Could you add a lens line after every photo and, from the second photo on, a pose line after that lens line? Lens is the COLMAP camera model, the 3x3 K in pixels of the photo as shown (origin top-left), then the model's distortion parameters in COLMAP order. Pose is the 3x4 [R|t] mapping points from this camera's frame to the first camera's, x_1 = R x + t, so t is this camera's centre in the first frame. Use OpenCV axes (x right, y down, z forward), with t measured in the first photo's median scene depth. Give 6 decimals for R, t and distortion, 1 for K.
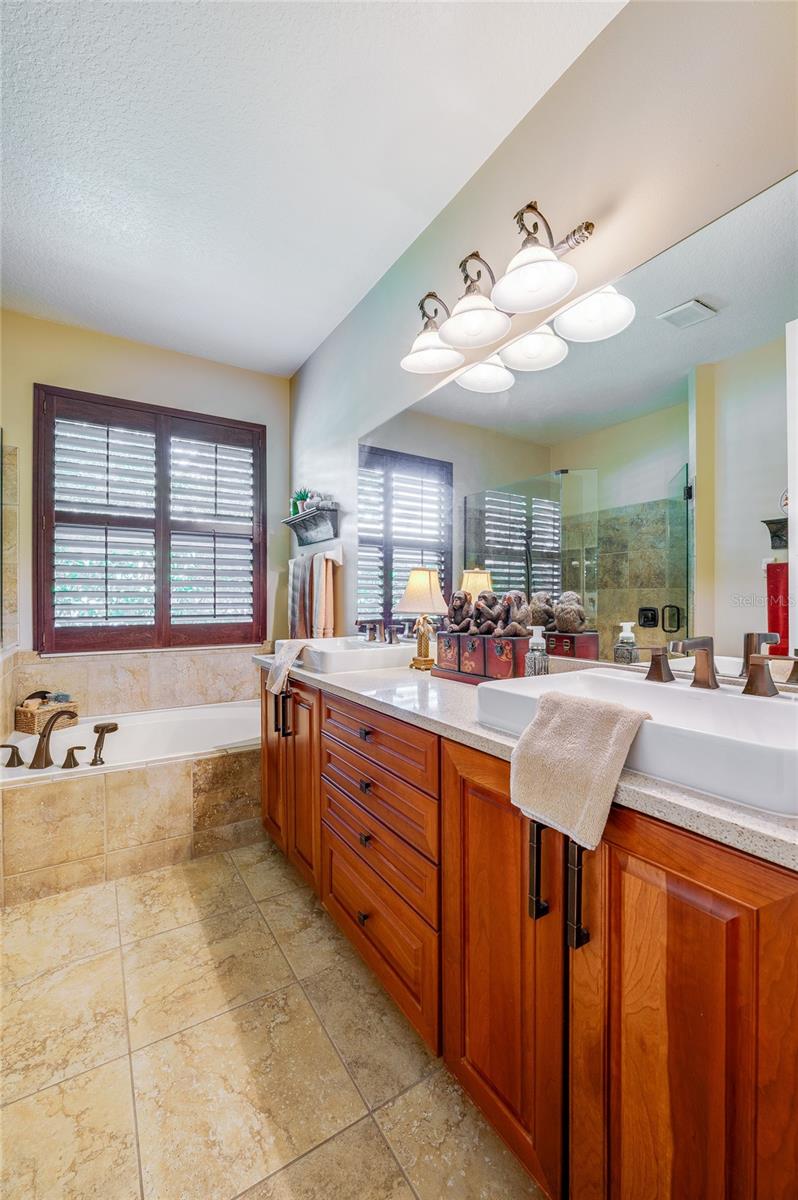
lens RADIAL K [[491.2, 0, 405.5], [0, 491.2, 600.0], [0, 0, 1]] dist [-0.015431, 0.001161]
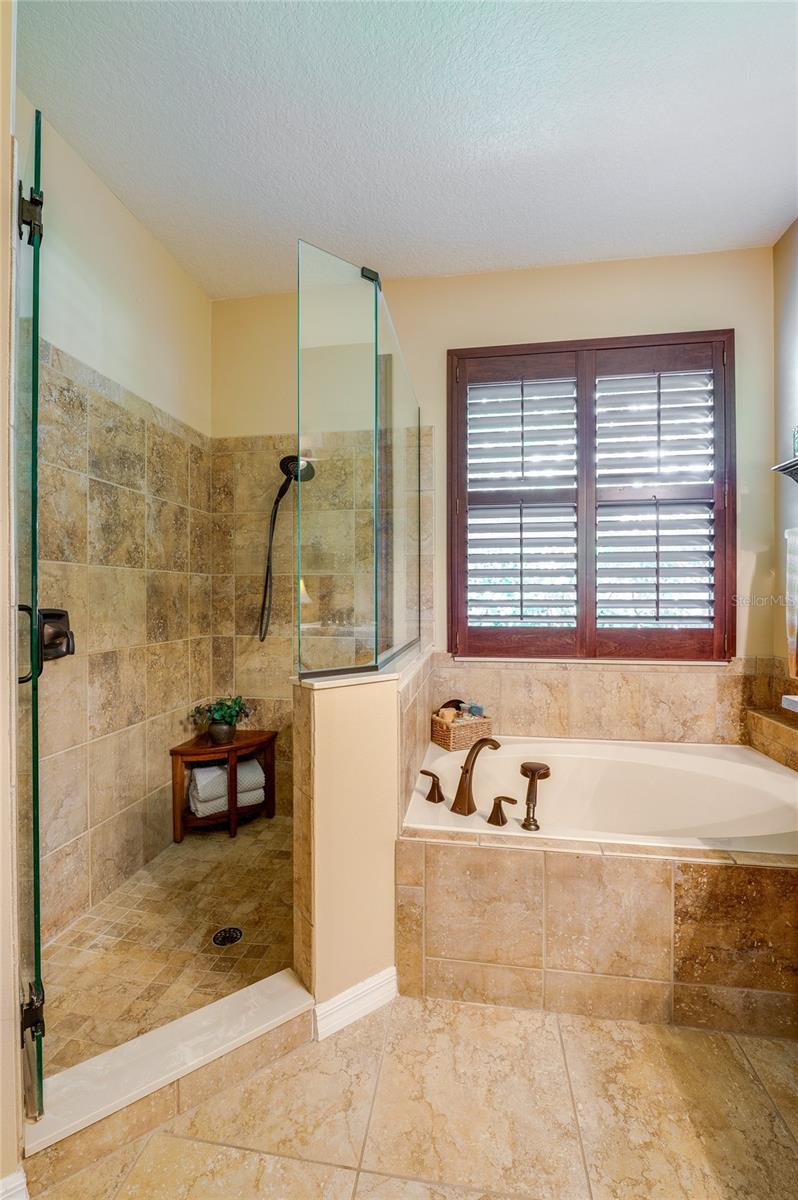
lens RADIAL K [[580.4, 0, 398.4], [0, 580.4, 598.7], [0, 0, 1]] dist [0.001478, 0.000029]
pose [[0.749915, 0.002262, -0.661530, -0.212897], [0.000404, 0.999992, 0.003878, 0.002888], [0.661534, -0.003176, 0.749909, 0.236929]]
